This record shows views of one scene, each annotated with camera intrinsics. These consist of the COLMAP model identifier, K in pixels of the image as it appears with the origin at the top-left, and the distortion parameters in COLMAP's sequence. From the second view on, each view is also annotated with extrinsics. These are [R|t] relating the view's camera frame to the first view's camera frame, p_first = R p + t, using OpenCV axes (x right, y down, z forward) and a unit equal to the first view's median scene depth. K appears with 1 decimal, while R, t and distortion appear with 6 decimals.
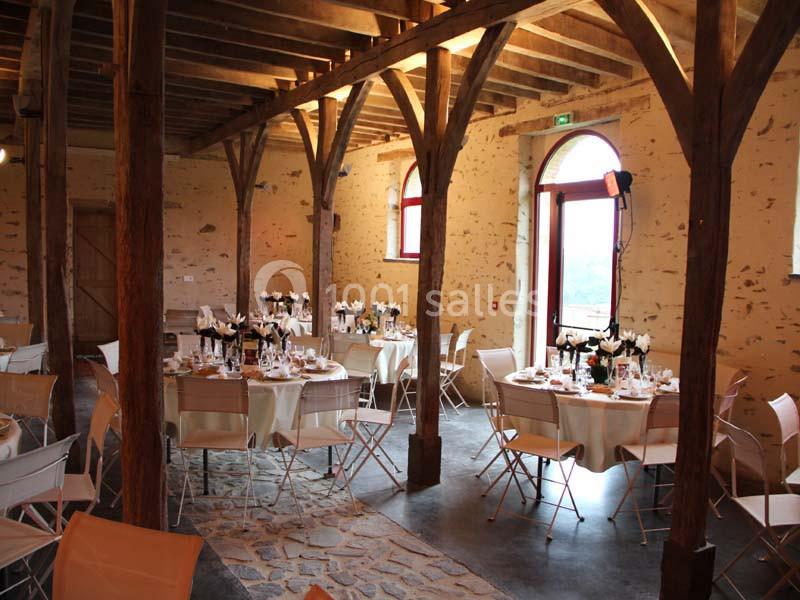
lens RADIAL K [[771.2, 0, 400.0], [0, 771.2, 300.0], [0, 0, 1]] dist [-0.137156, 0.120306]
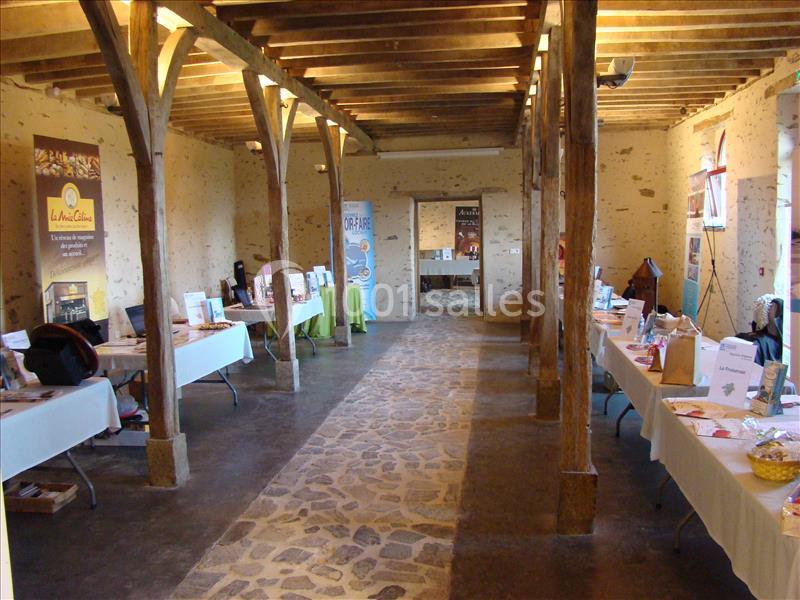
lens RADIAL K [[771.2, 0, 400.0], [0, 771.2, 300.0], [0, 0, 1]] dist [-0.137156, 0.120306]
pose [[0.772316, 0.013031, -0.635105, 0.382008], [0.009068, 0.999462, 0.031534, 0.009452], [0.635174, -0.030113, 0.771782, -0.040463]]
